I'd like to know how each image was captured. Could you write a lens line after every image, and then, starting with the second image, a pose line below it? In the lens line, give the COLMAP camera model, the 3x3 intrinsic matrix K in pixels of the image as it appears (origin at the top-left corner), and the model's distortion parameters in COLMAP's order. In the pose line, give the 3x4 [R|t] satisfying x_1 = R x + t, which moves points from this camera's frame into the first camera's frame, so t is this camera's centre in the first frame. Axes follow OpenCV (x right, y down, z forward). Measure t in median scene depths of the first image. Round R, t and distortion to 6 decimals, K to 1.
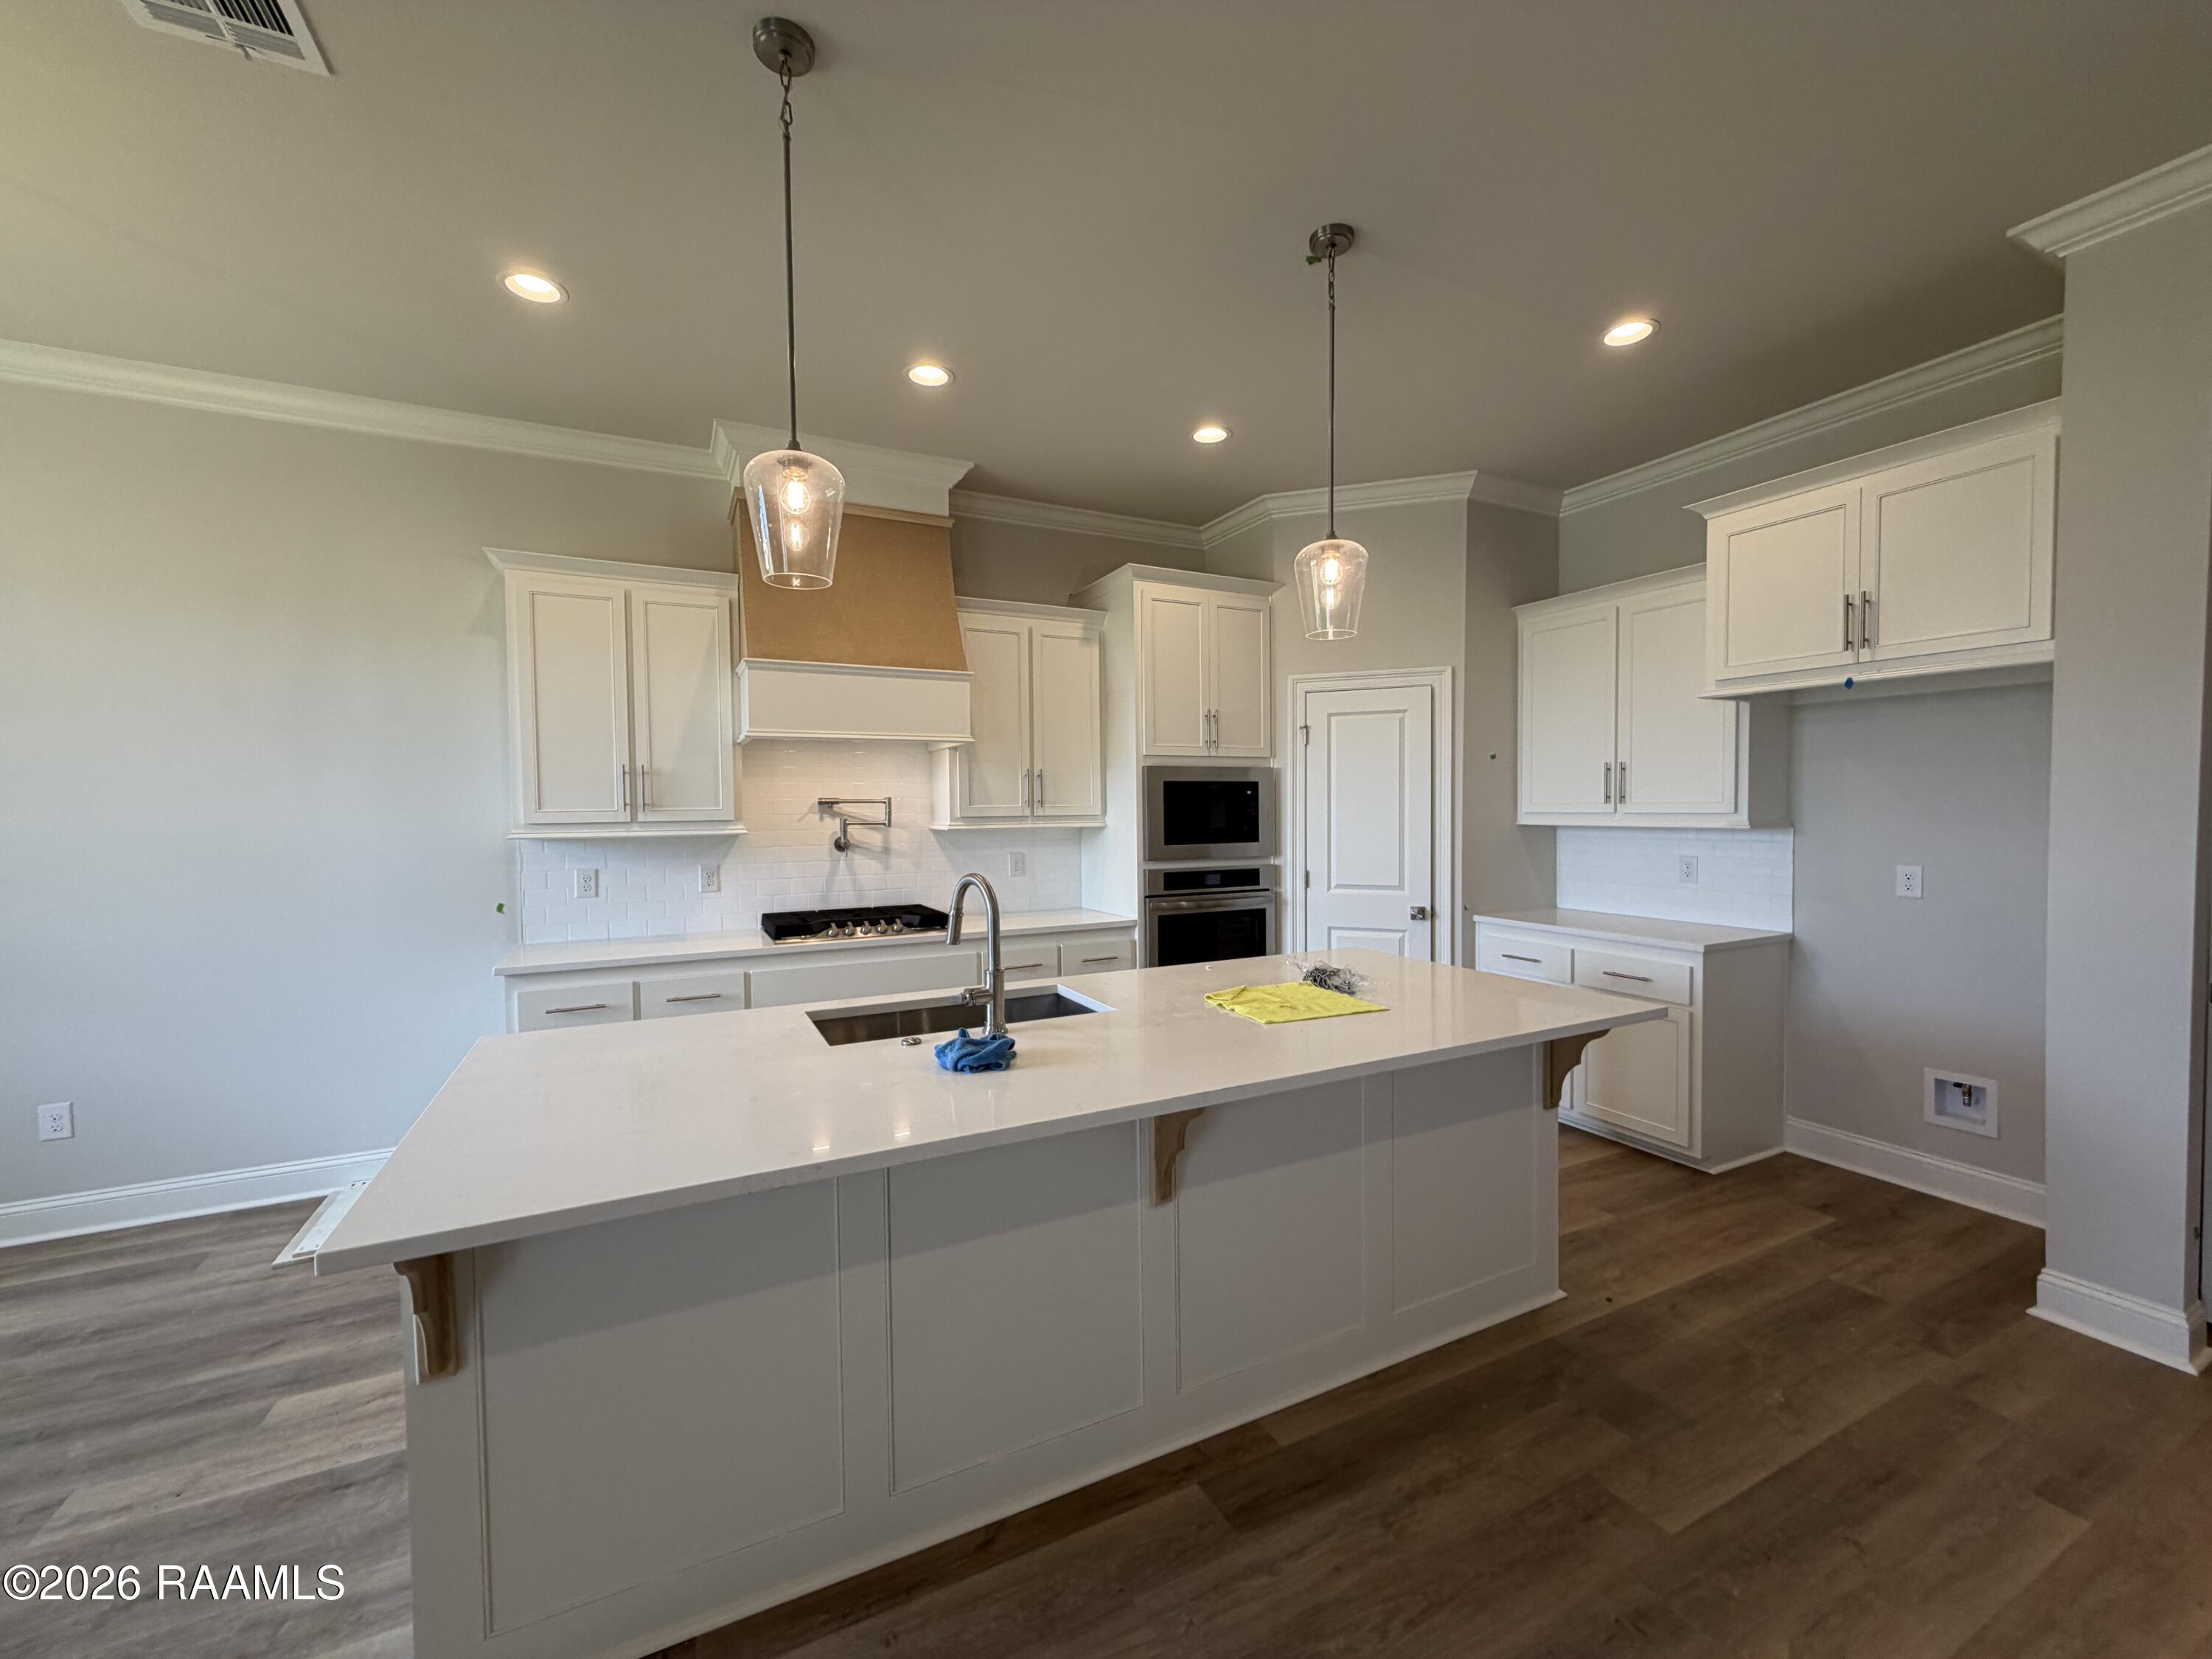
lens RADIAL K [[890.2, 0, 1095.5], [0, 890.2, 834.8], [0, 0, 1]] dist [0.003409, 0.000479]
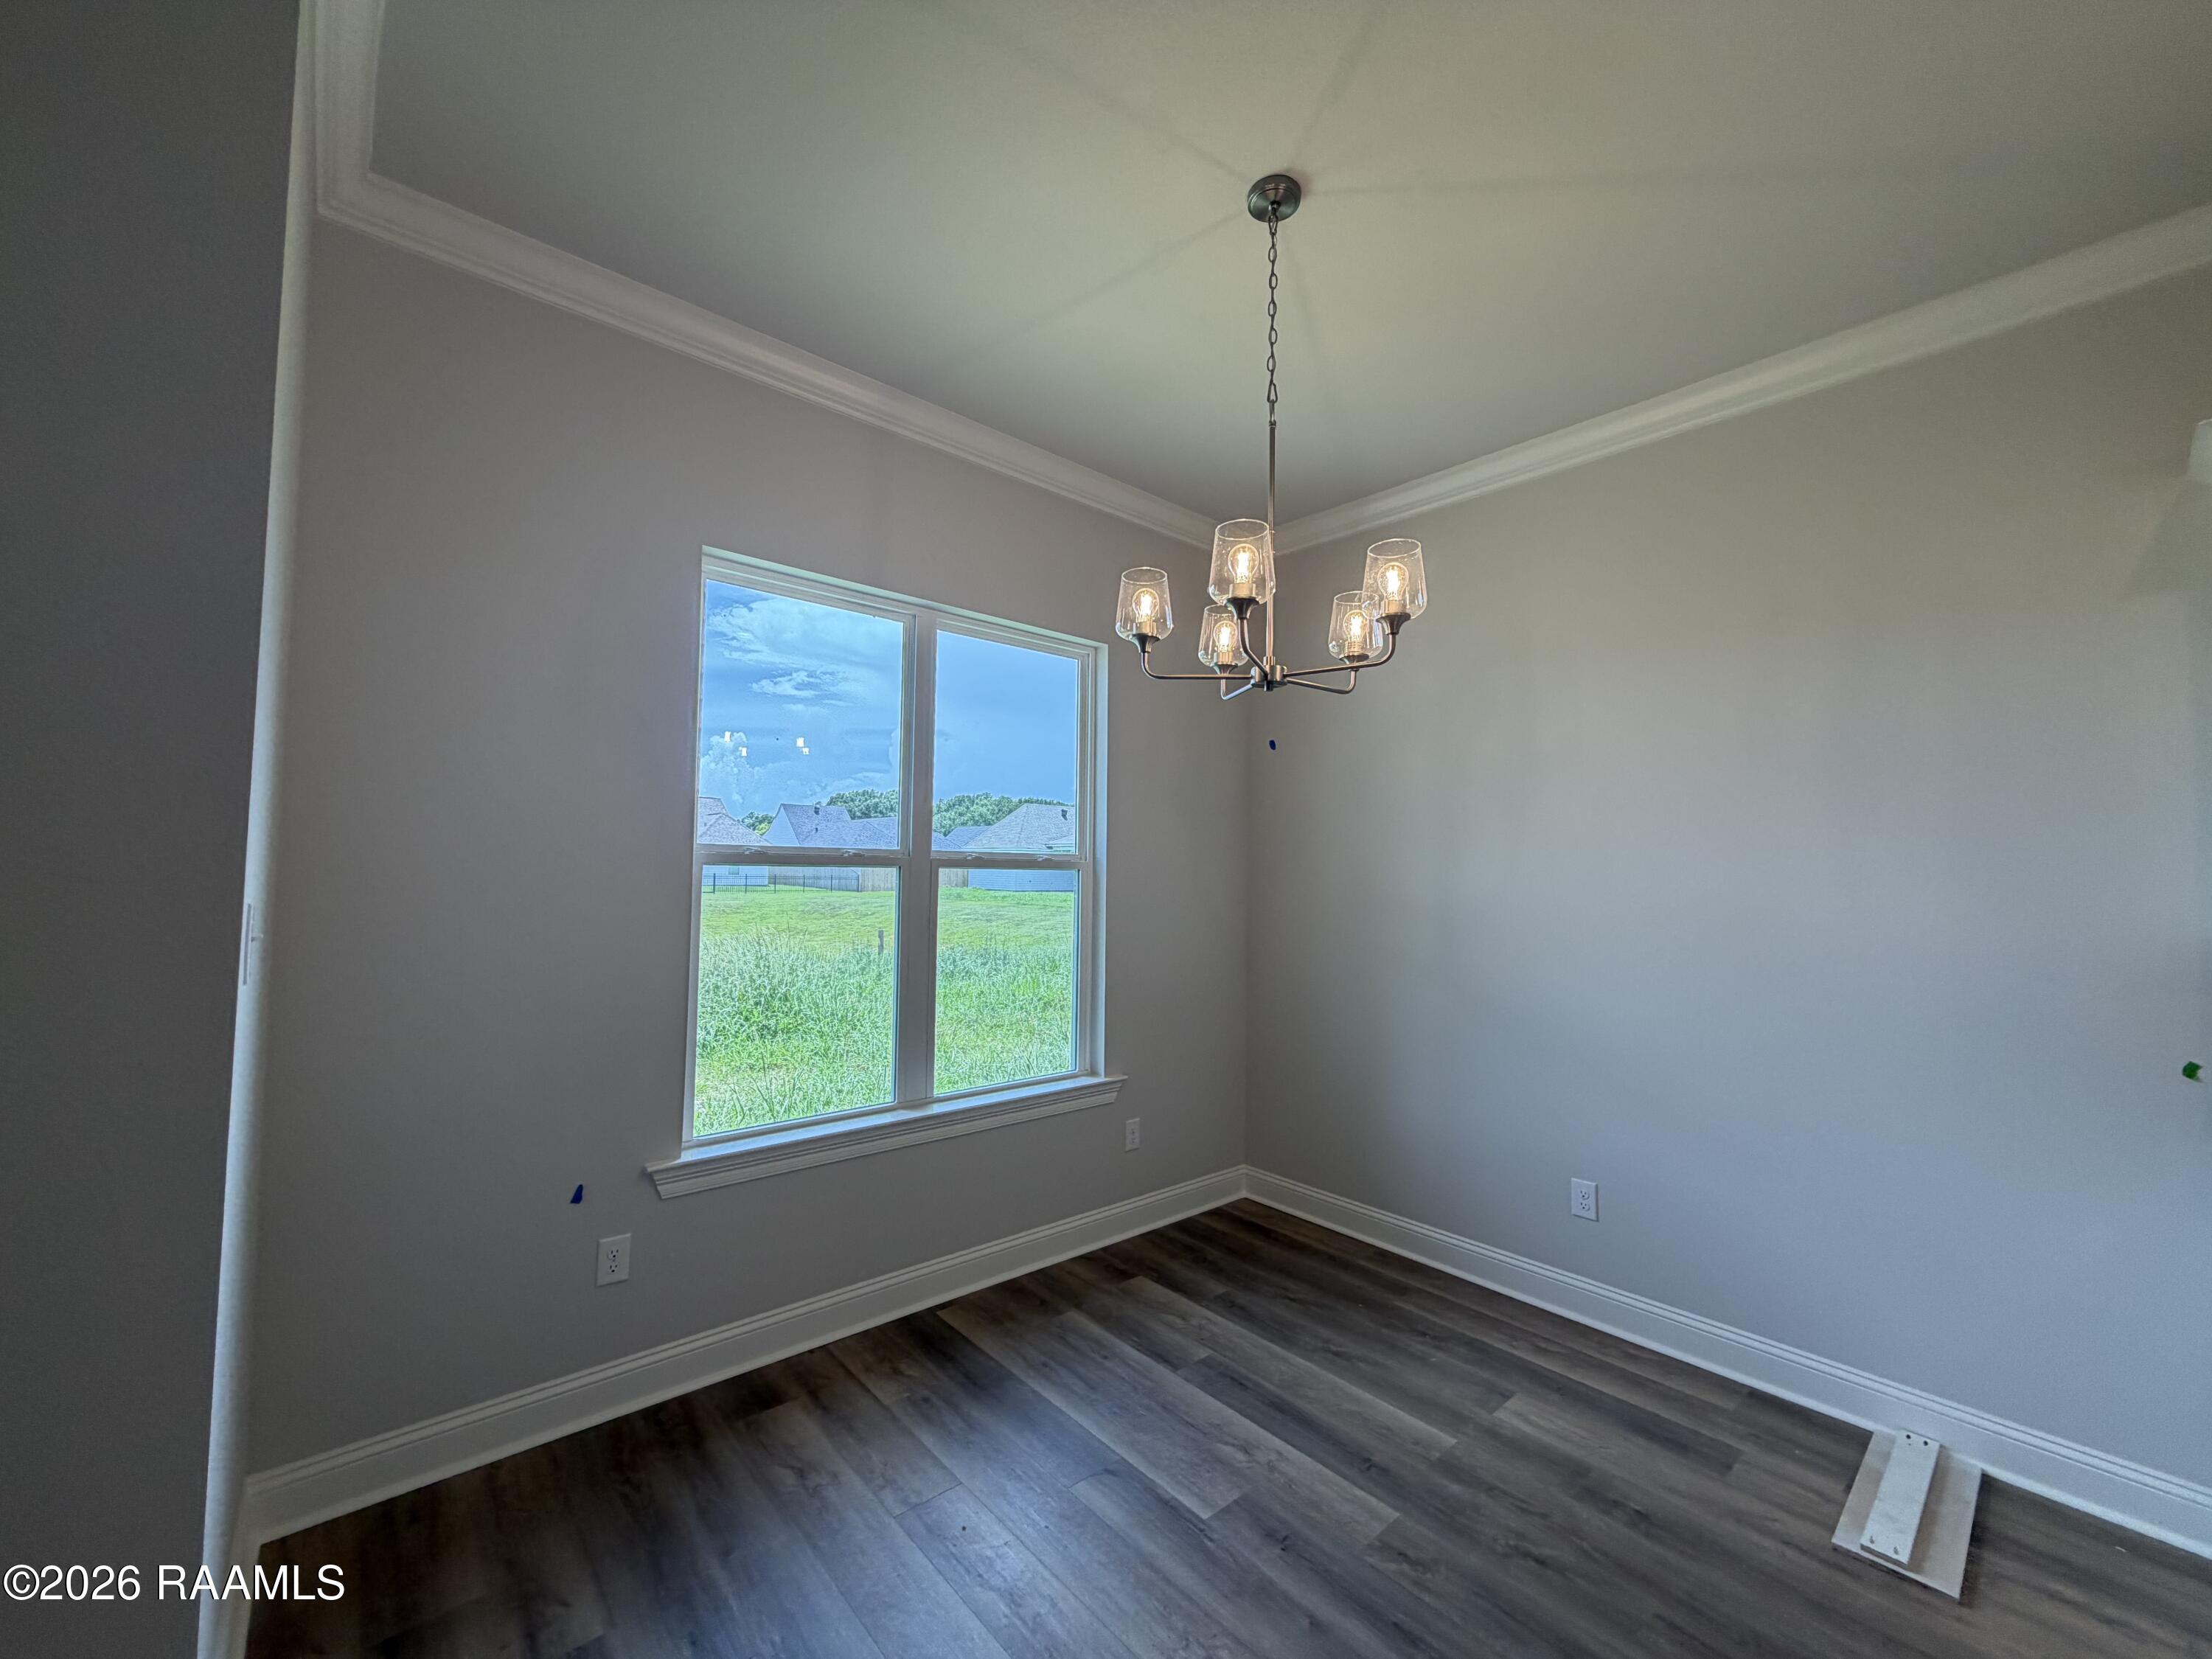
lens RADIAL K [[890.2, 0, 1094.6], [0, 890.2, 832.8], [0, 0, 1]] dist [0.003409, 0.000479]
pose [[0.268125, 0.003618, -0.963377, -0.273456], [-0.027763, 0.999607, -0.003972, -0.039587], [0.962984, 0.027811, 0.268120, 0.162118]]
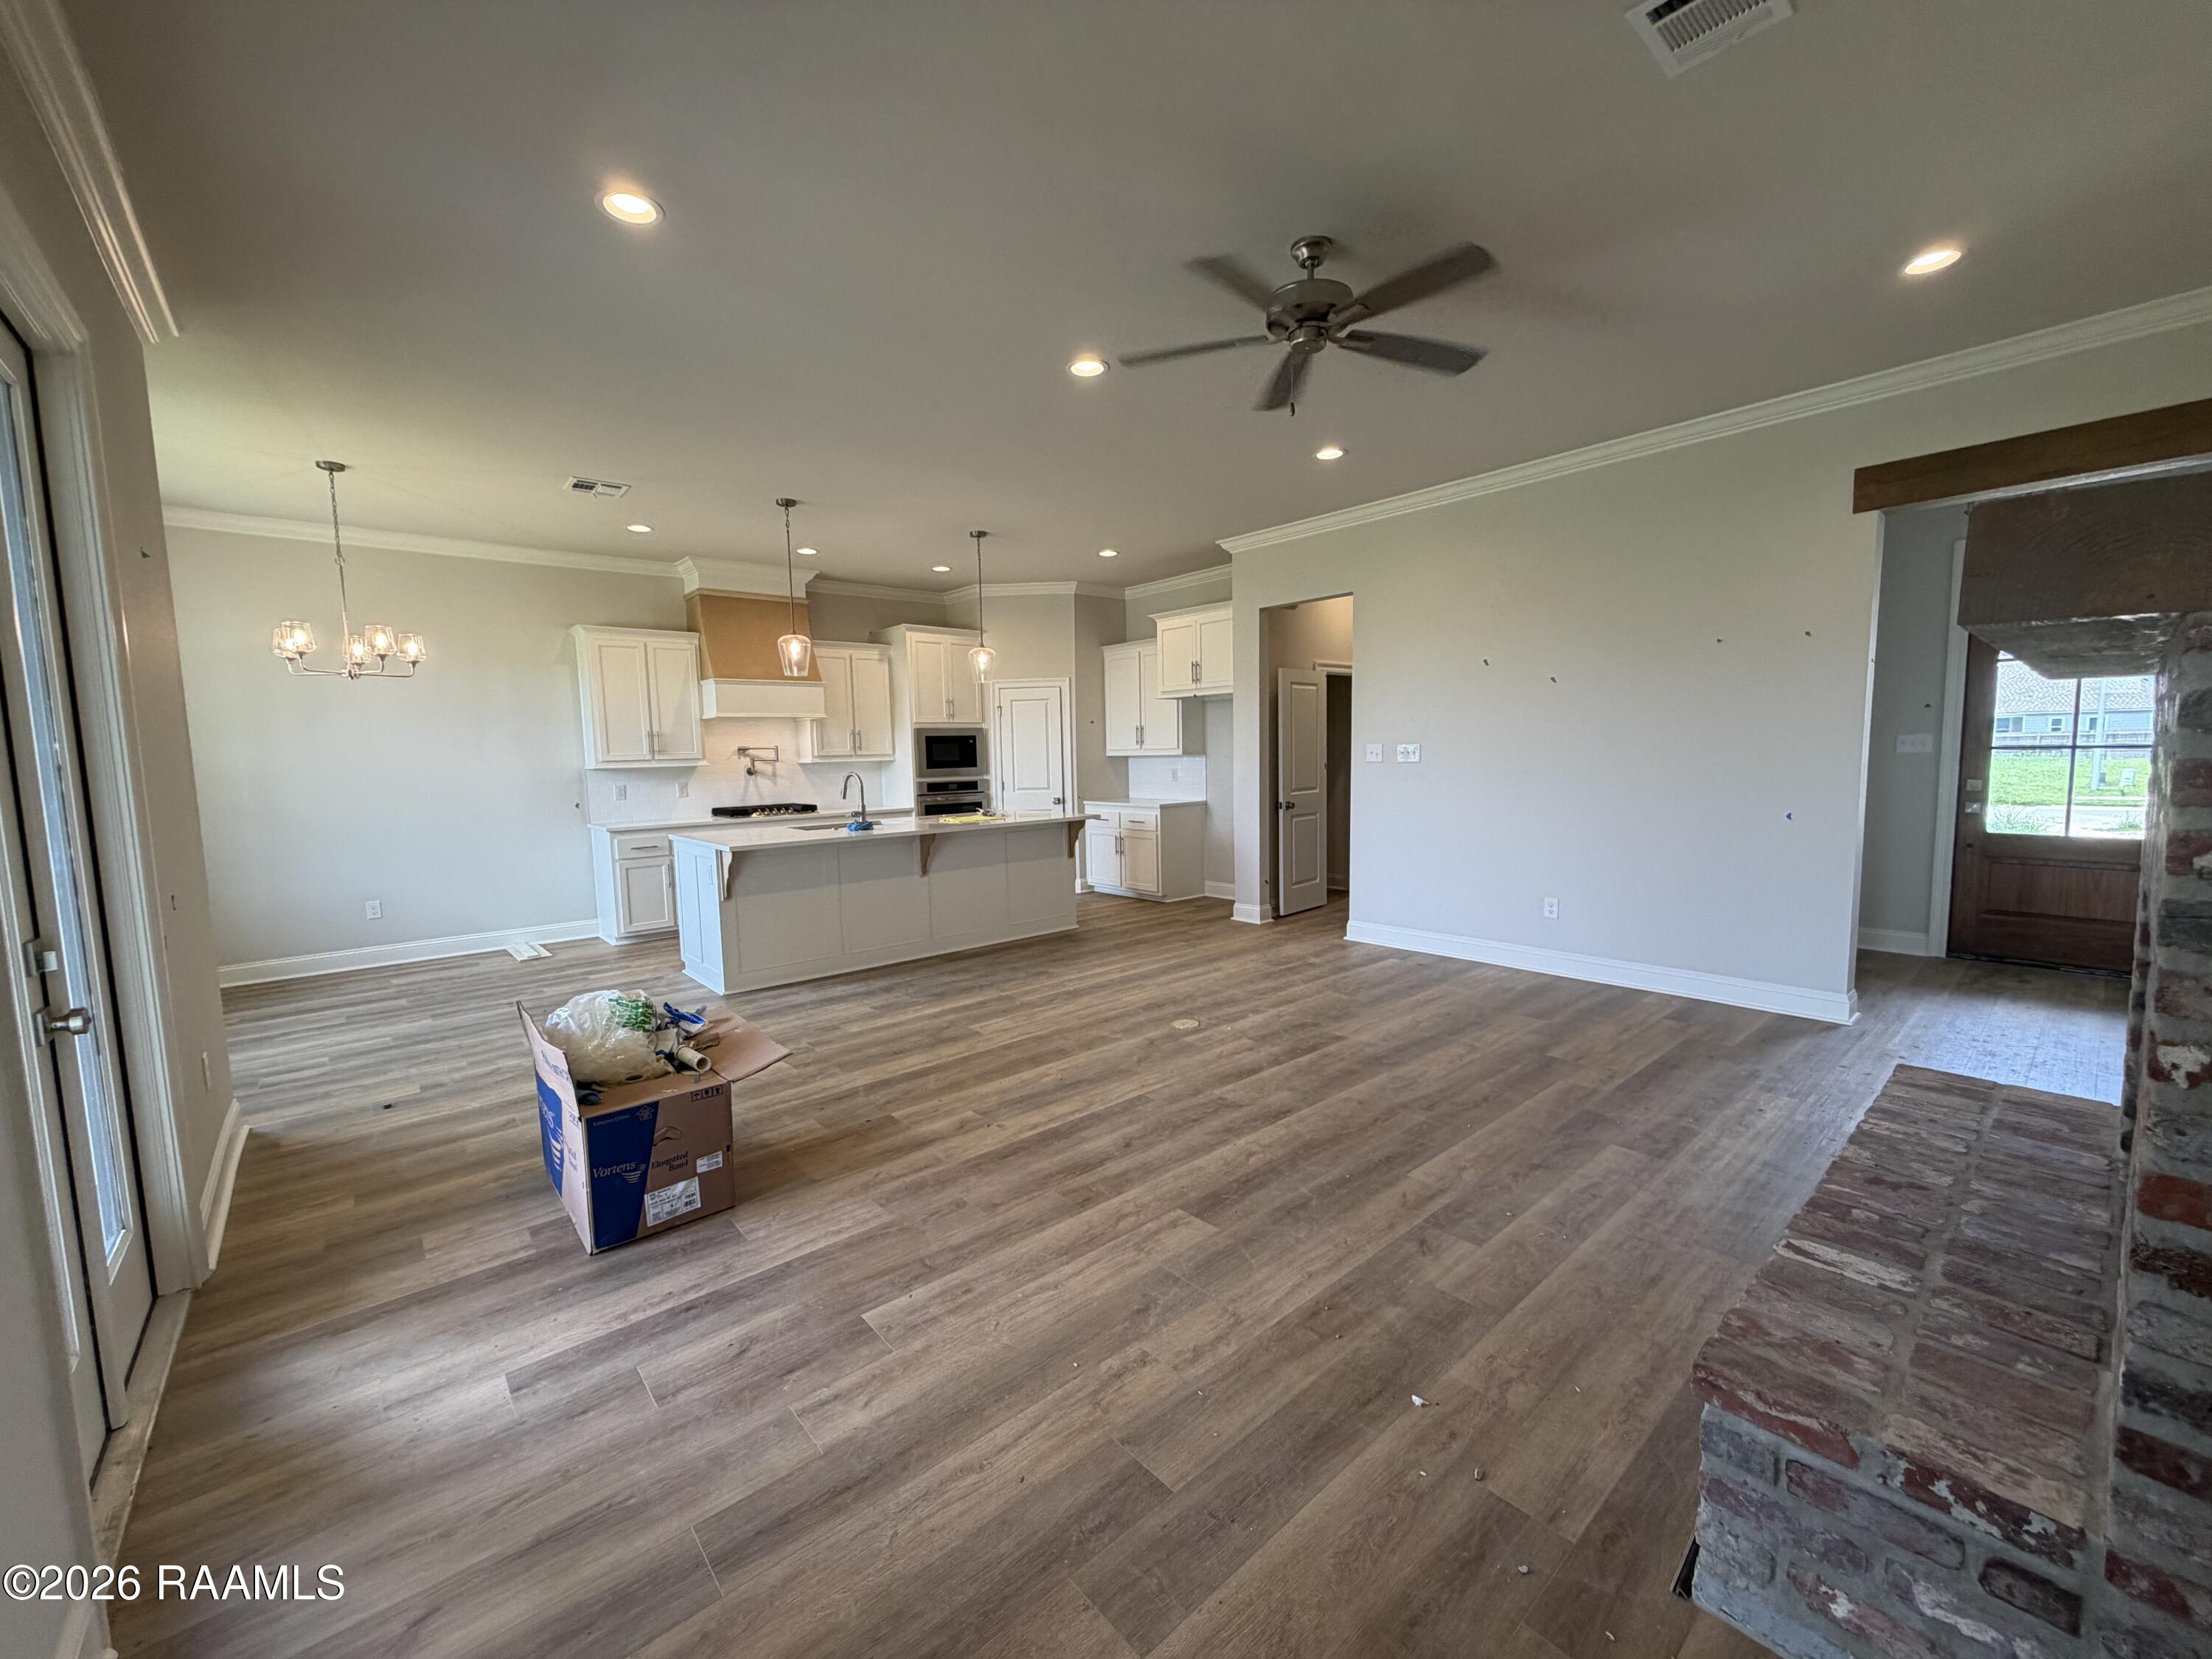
lens RADIAL K [[890.2, 0, 1100.3], [0, 890.2, 831.7], [0, 0, 1]] dist [0.003409, 0.000479]
pose [[0.967818, -0.036218, 0.249033, -0.046600], [0.022279, 0.998035, 0.058564, 0.044693], [-0.250665, -0.051131, 0.966723, -1.017857]]
